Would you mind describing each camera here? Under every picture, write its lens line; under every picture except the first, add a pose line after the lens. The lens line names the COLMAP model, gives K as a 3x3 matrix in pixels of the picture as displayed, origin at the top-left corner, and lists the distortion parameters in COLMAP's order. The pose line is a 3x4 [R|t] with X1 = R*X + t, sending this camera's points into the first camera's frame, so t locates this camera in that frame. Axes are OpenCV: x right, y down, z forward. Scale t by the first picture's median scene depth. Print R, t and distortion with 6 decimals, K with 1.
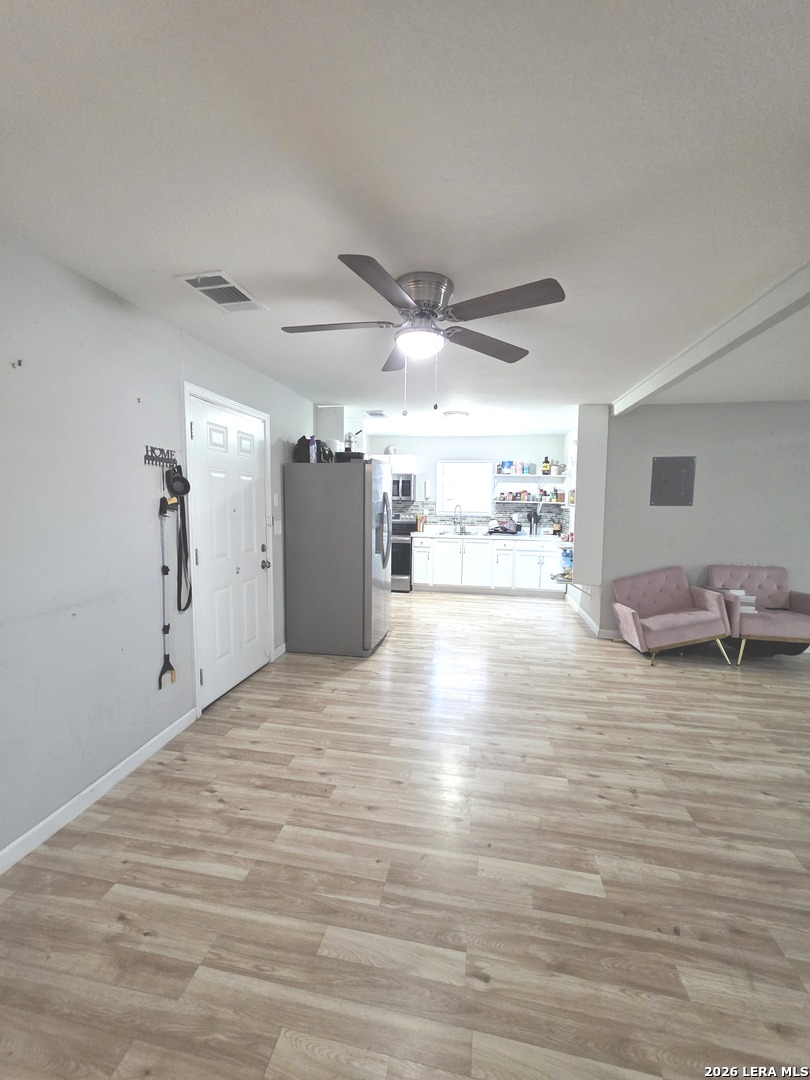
lens RADIAL K [[428.2, 0, 402.4], [0, 428.2, 547.1], [0, 0, 1]] dist [0.003419, 0.000199]
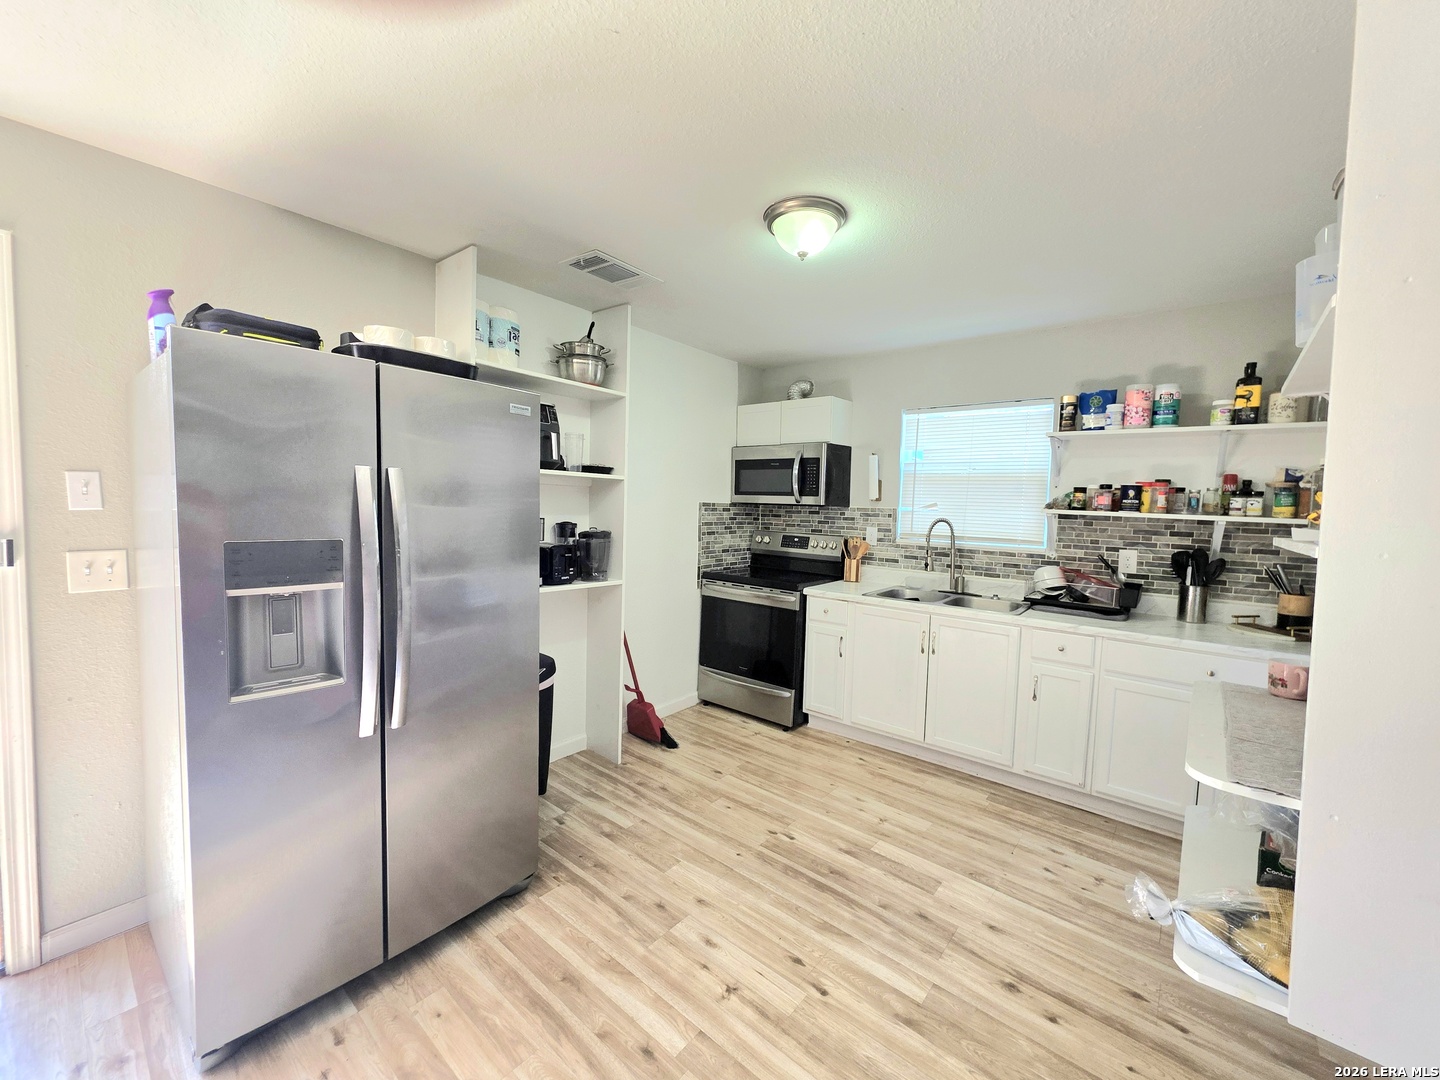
lens RADIAL K [[572.3, 0, 722.4], [0, 572.3, 543.3], [0, 0, 1]] dist [0.003249, -0.000218]
pose [[0.875142, 0.046150, -0.481660, 0.364217], [-0.070783, 0.996943, -0.033087, -0.084105], [0.478661, 0.063050, 0.875733, 0.834308]]
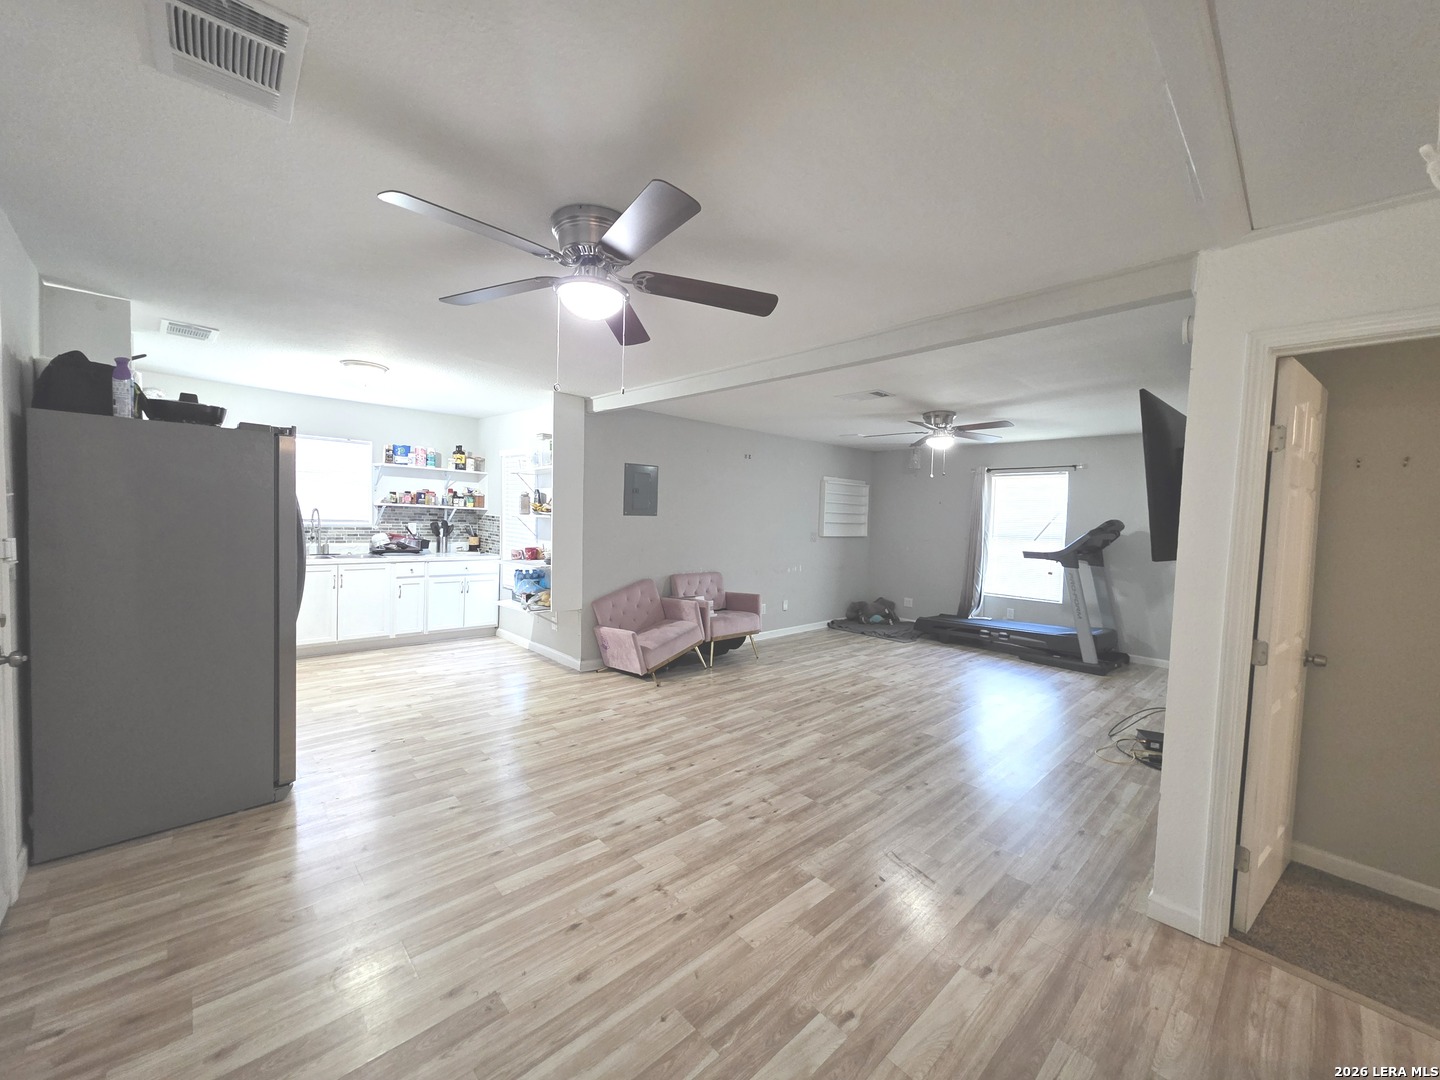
lens RADIAL K [[570.9, 0, 713.0], [0, 570.9, 538.9], [0, 0, 1]] dist [0.003419, 0.000199]
pose [[0.592217, -0.025626, 0.805371, -0.332886], [0.061005, 0.998051, -0.013102, -0.020850], [-0.803466, 0.056891, 0.592626, 0.143165]]
